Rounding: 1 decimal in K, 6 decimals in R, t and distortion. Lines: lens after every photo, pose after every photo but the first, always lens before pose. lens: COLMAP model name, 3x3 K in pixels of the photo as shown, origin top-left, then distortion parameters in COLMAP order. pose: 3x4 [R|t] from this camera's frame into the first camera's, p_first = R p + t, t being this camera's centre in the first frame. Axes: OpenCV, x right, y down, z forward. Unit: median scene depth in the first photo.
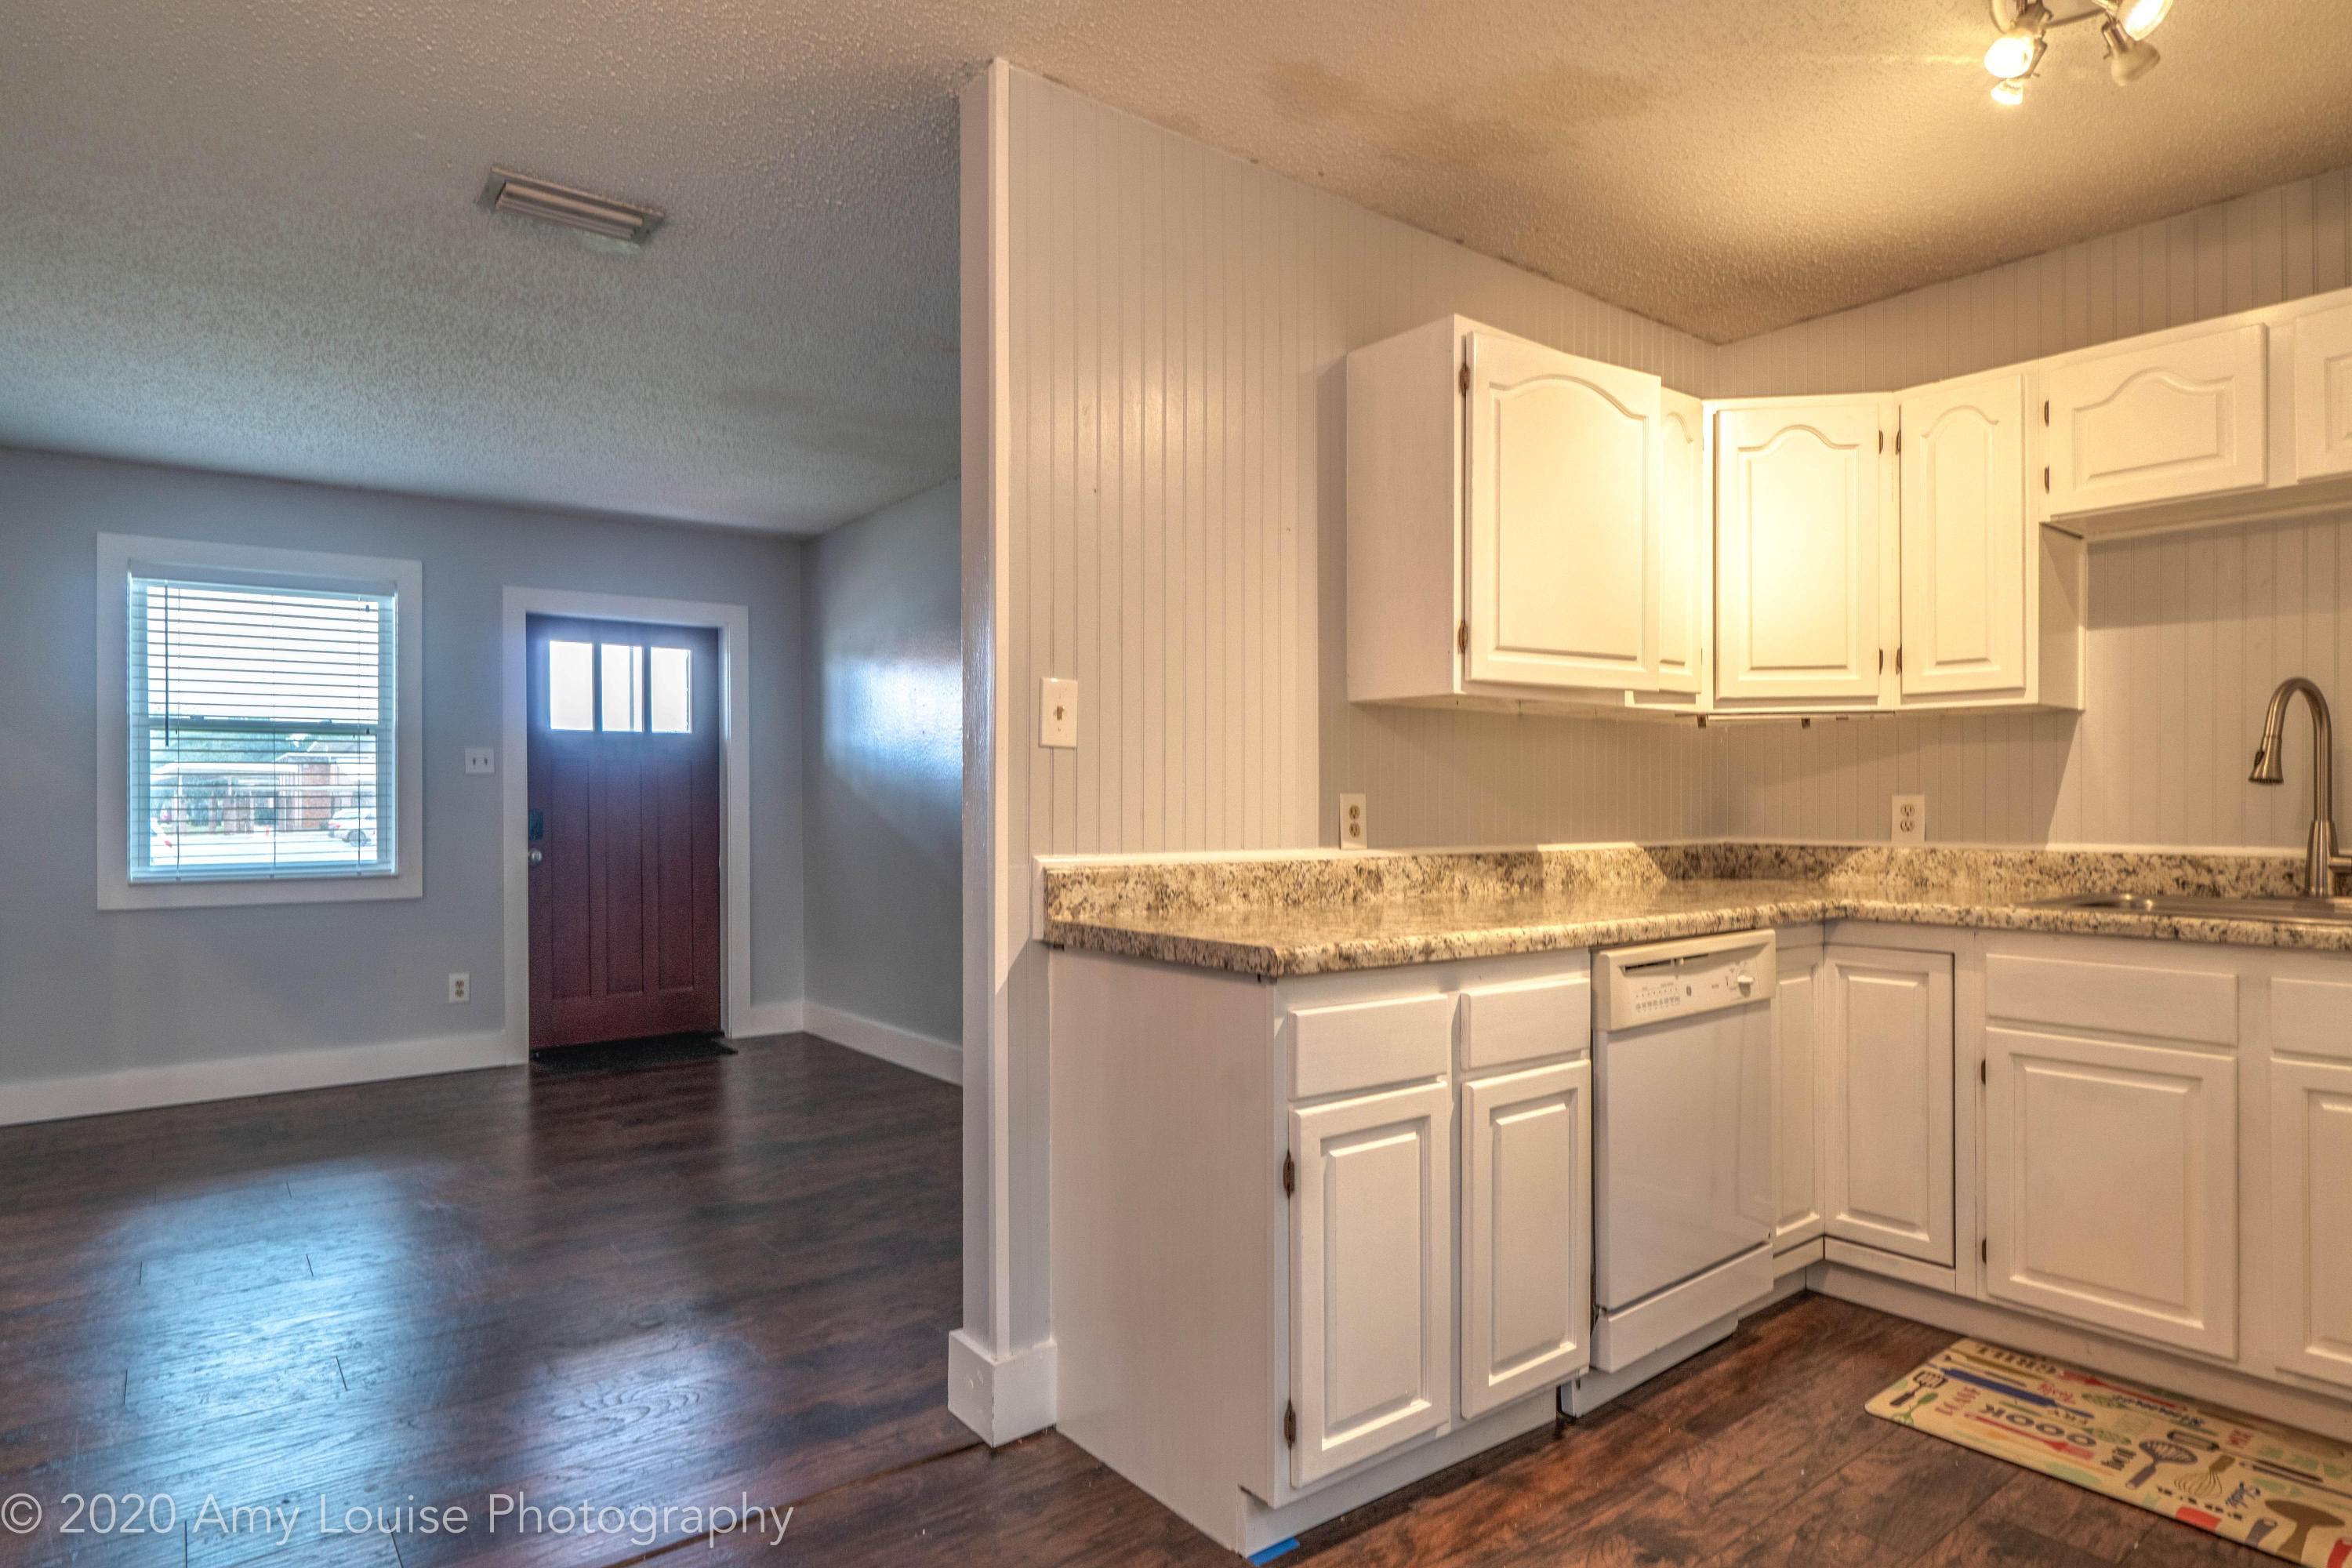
lens RADIAL K [[1304.9, 0, 1171.3], [0, 1304.9, 806.5], [0, 0, 1]] dist [-0.003308, -0.000305]
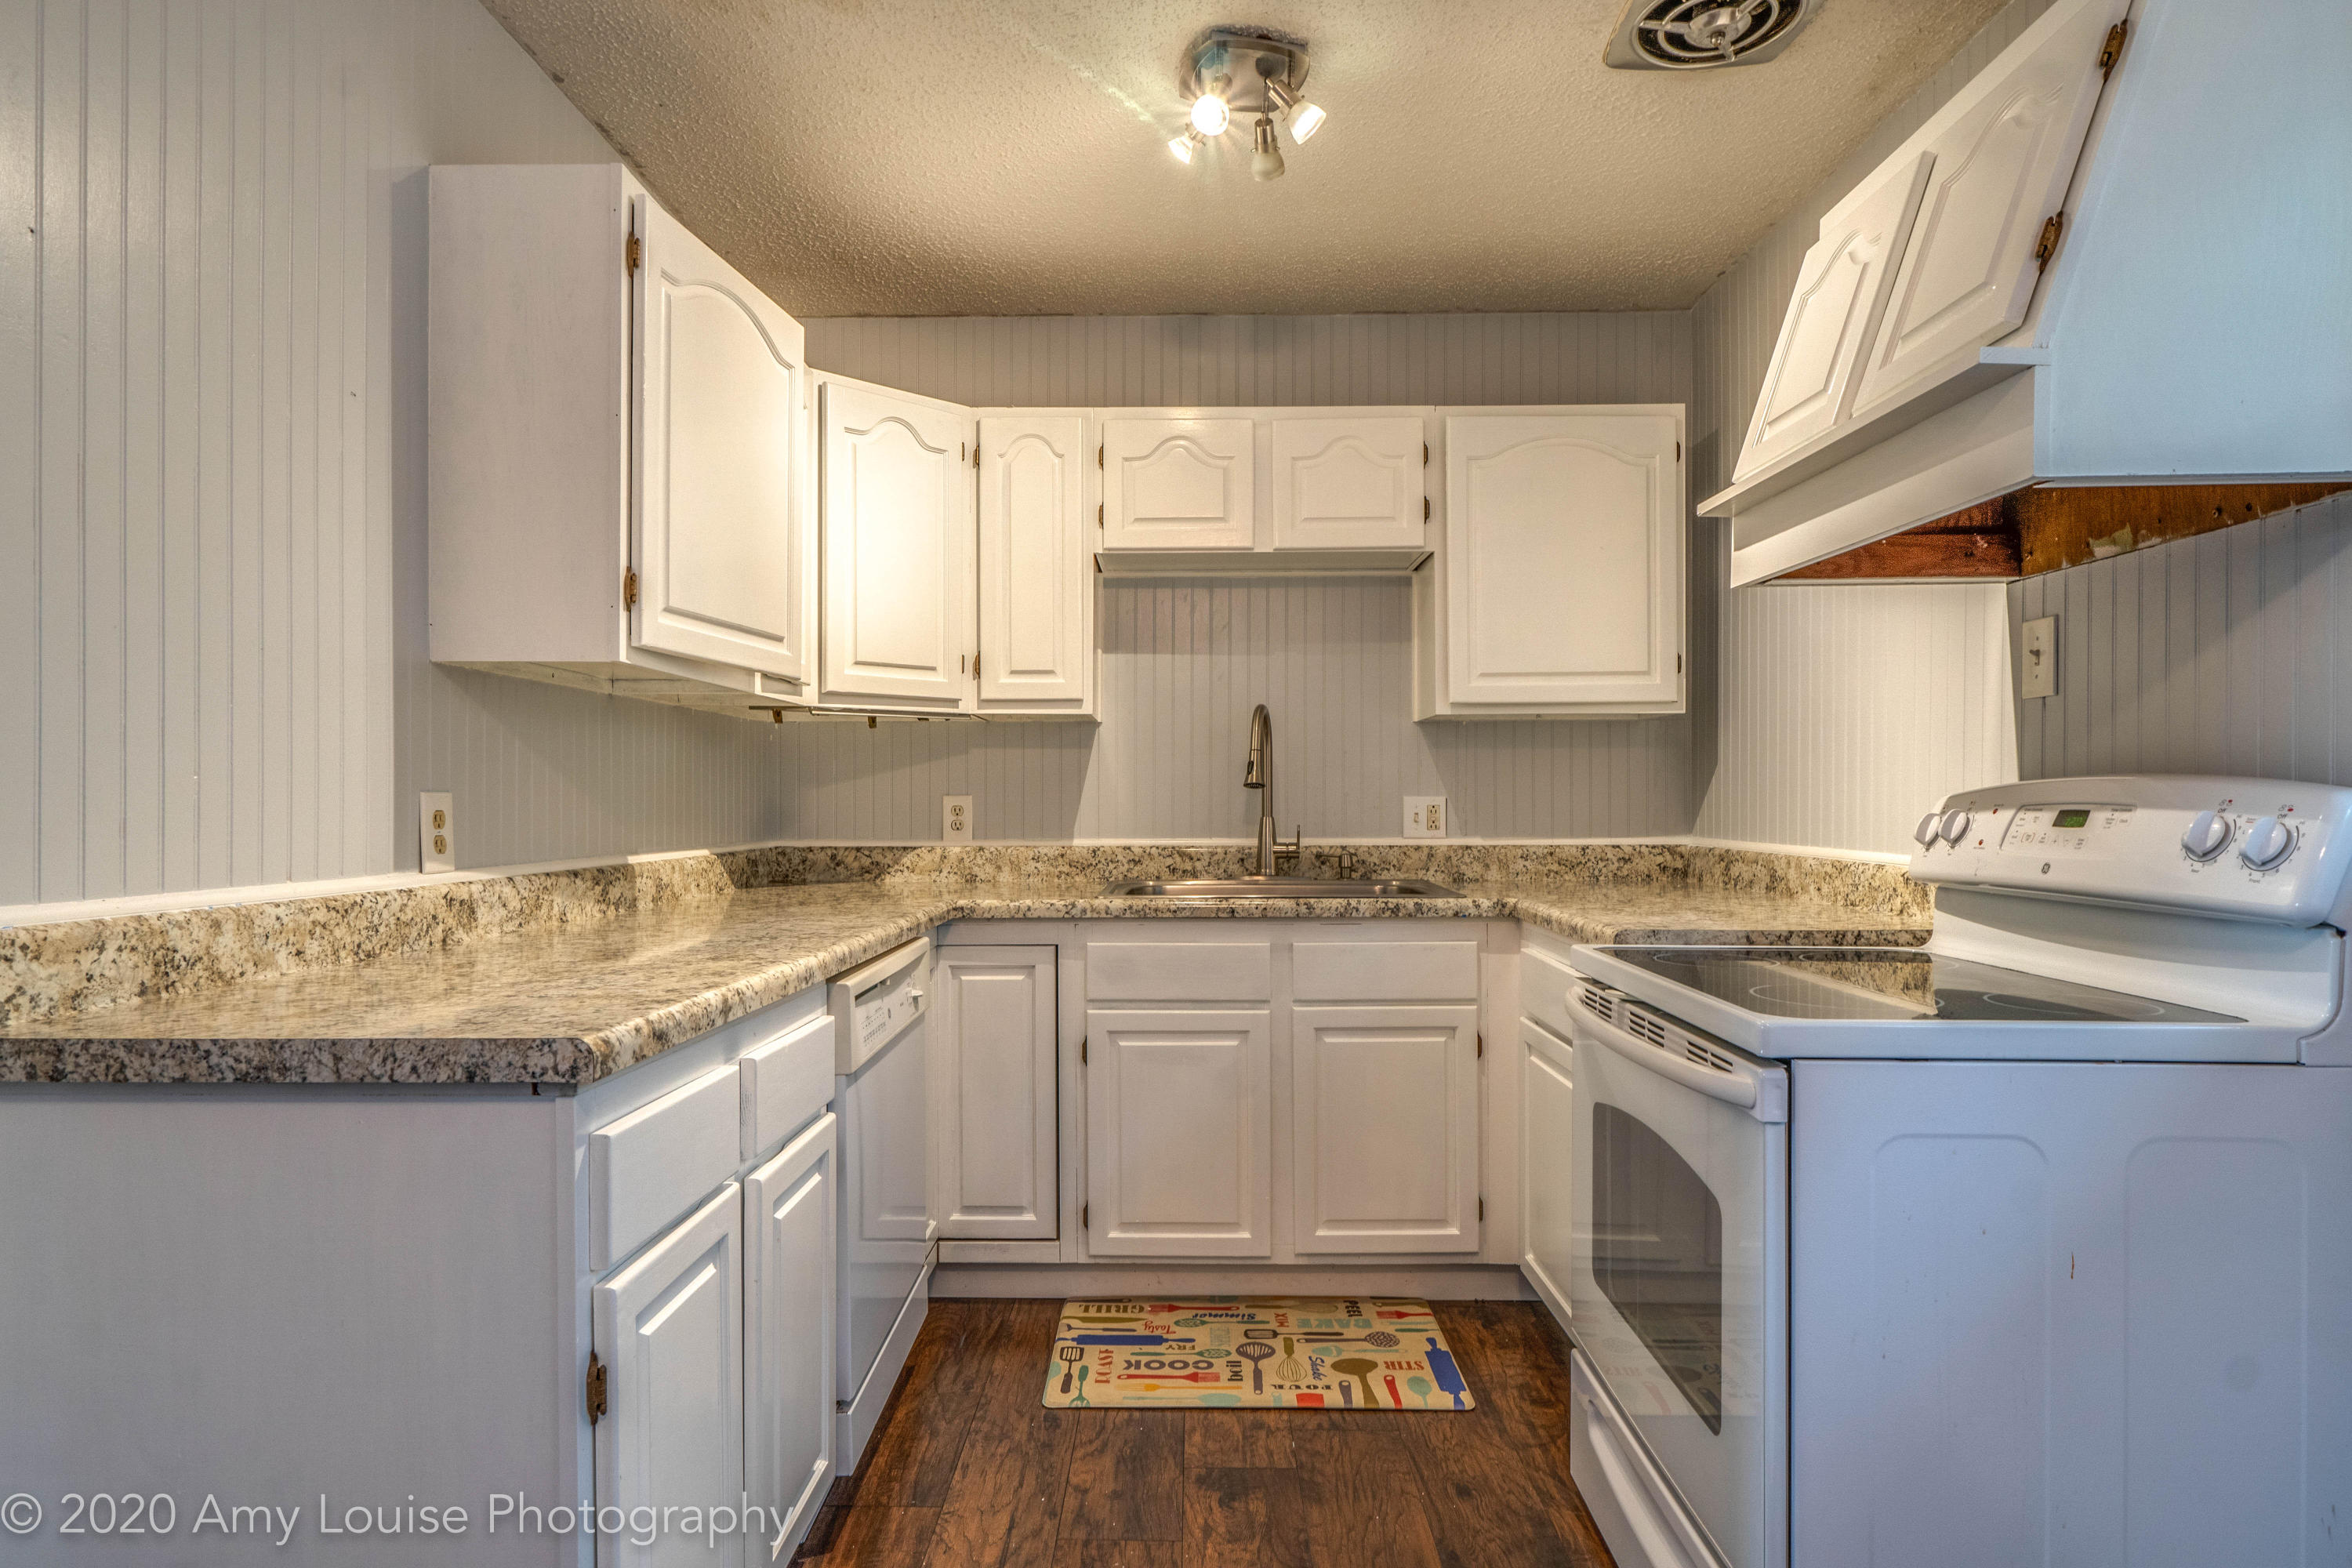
lens RADIAL K [[1275.2, 0, 1173.2], [0, 1275.2, 803.3], [0, 0, 1]] dist [-0.004324, -0.000359]
pose [[0.629464, -0.002560, 0.777025, -0.158631], [0.004568, 0.999989, -0.000406, -0.002361], [-0.777016, 0.003805, 0.629469, 0.283043]]
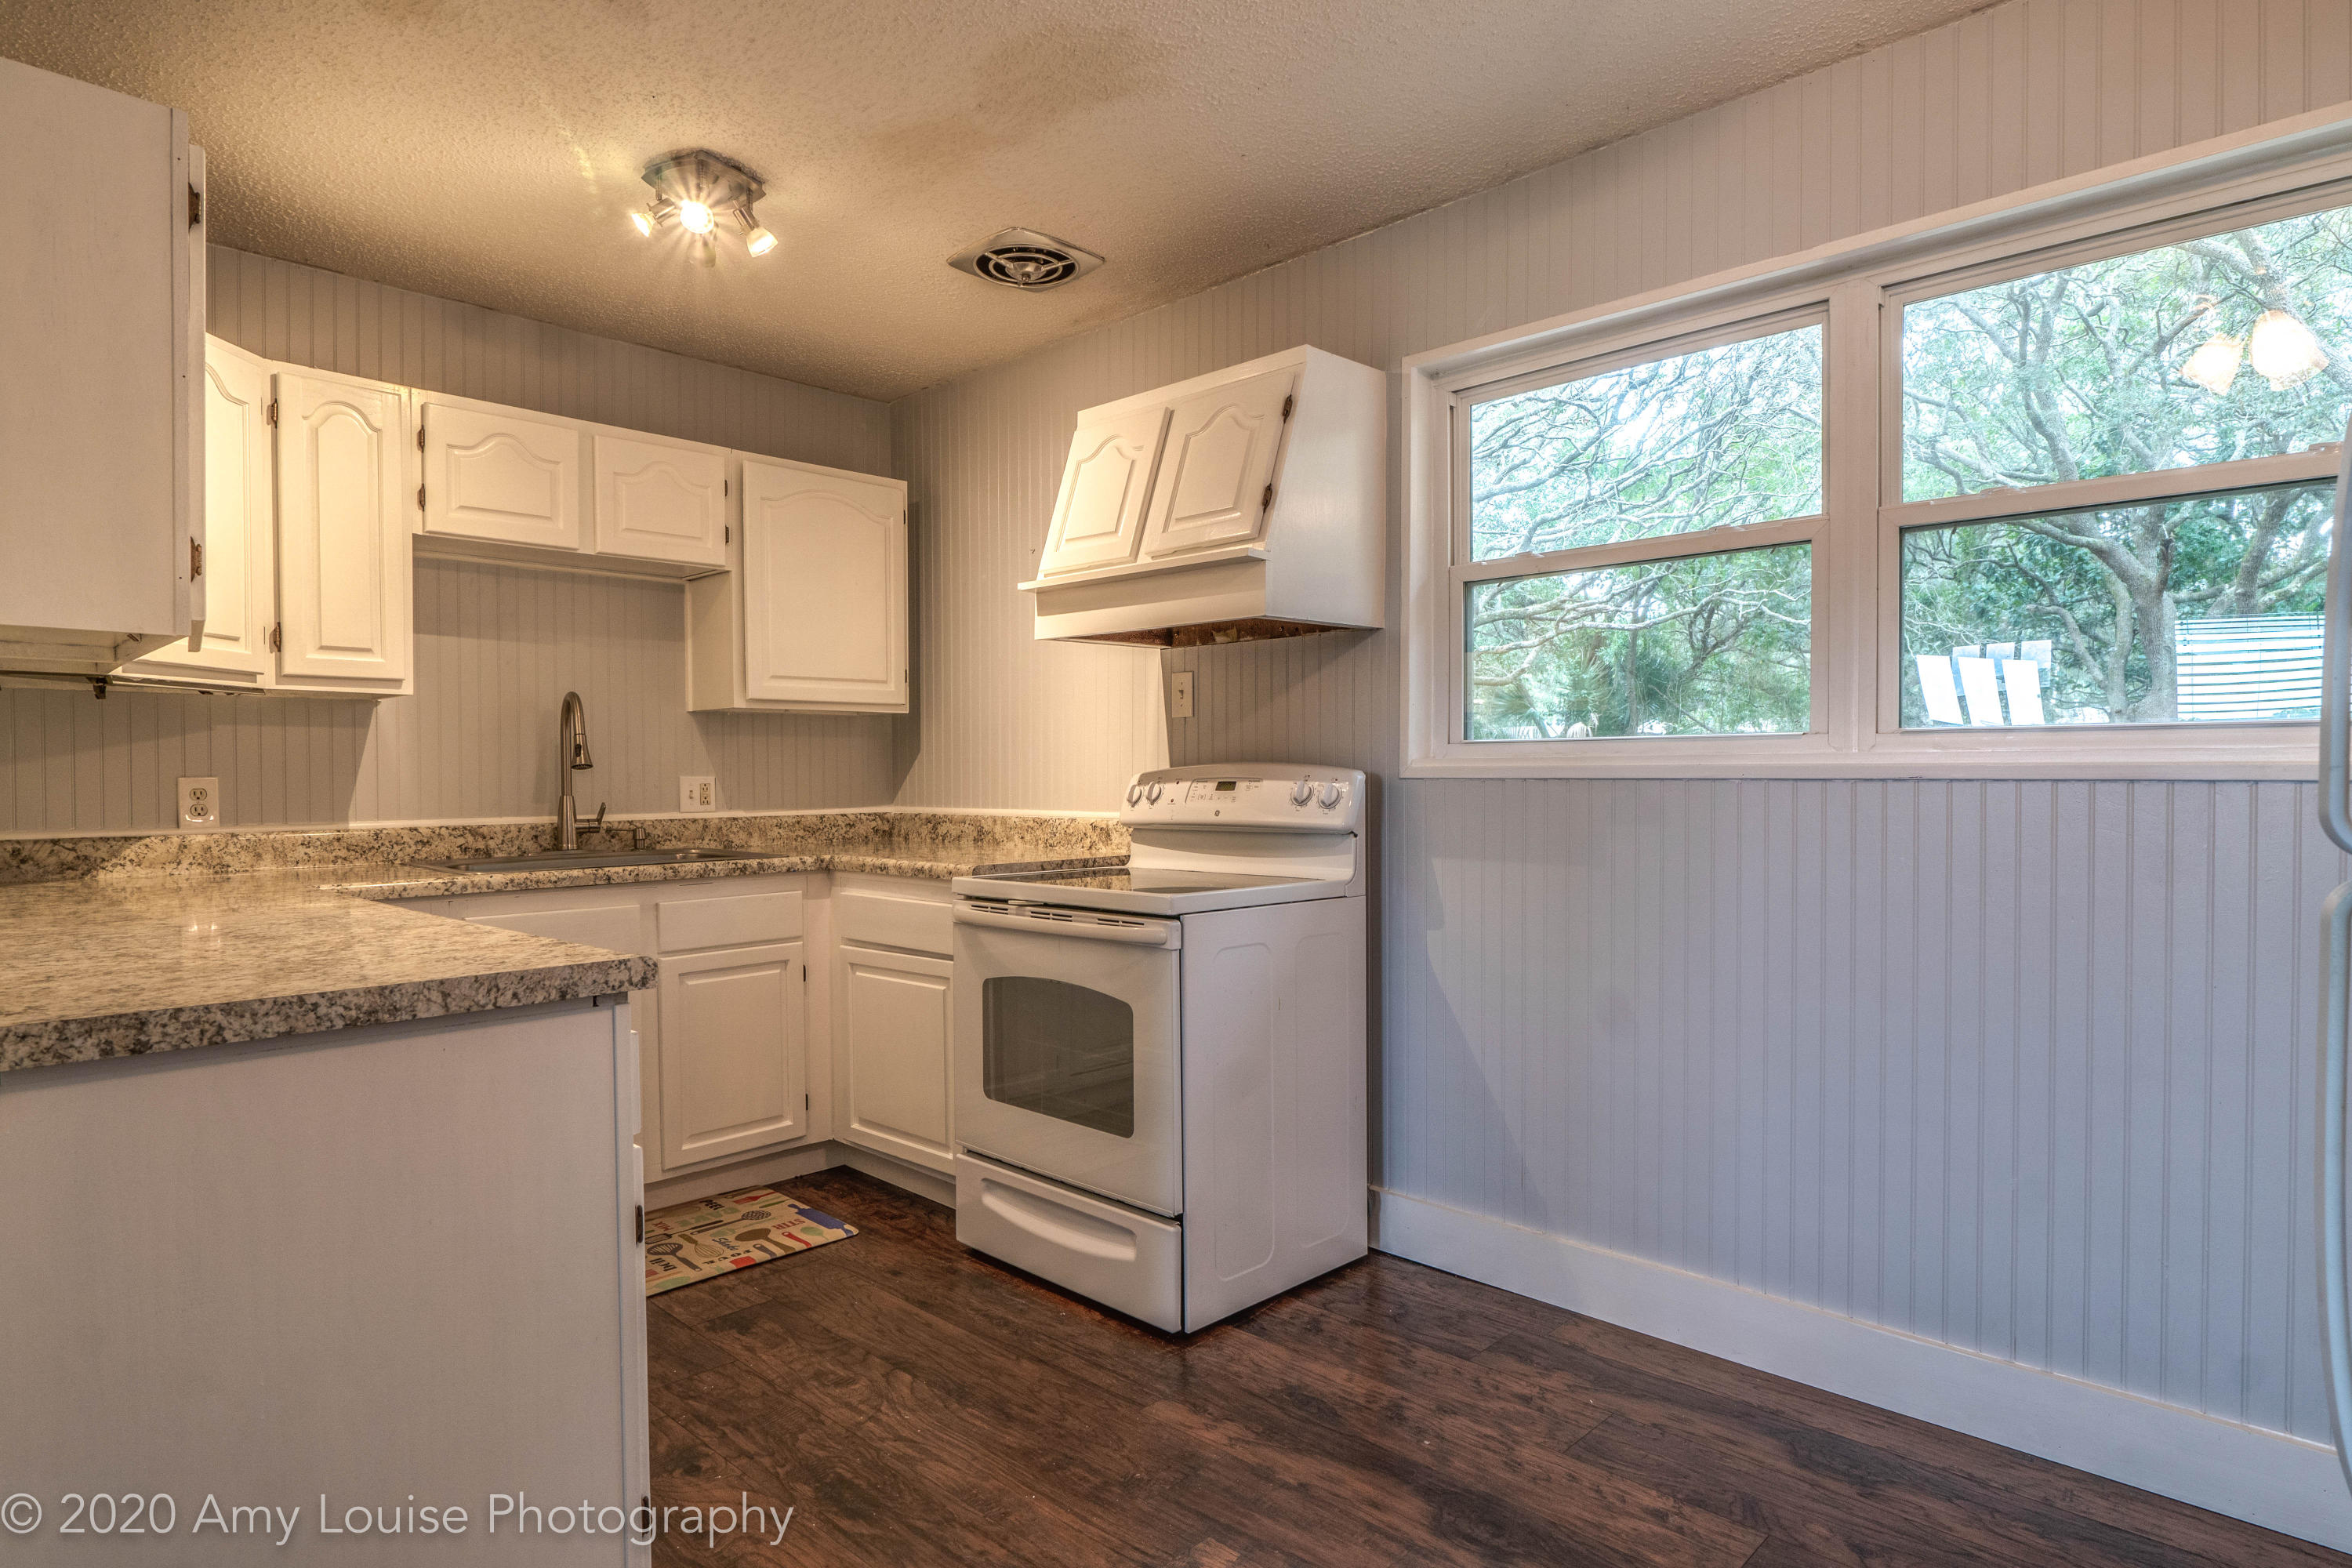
lens RADIAL K [[1275.2, 0, 1173.2], [0, 1275.2, 803.3], [0, 0, 1]] dist [-0.004324, -0.000359]
pose [[-0.140681, -0.019583, 0.989861, -0.564455], [0.011294, 0.999708, 0.021383, -0.002732], [-0.989991, 0.014188, -0.140418, 0.562228]]
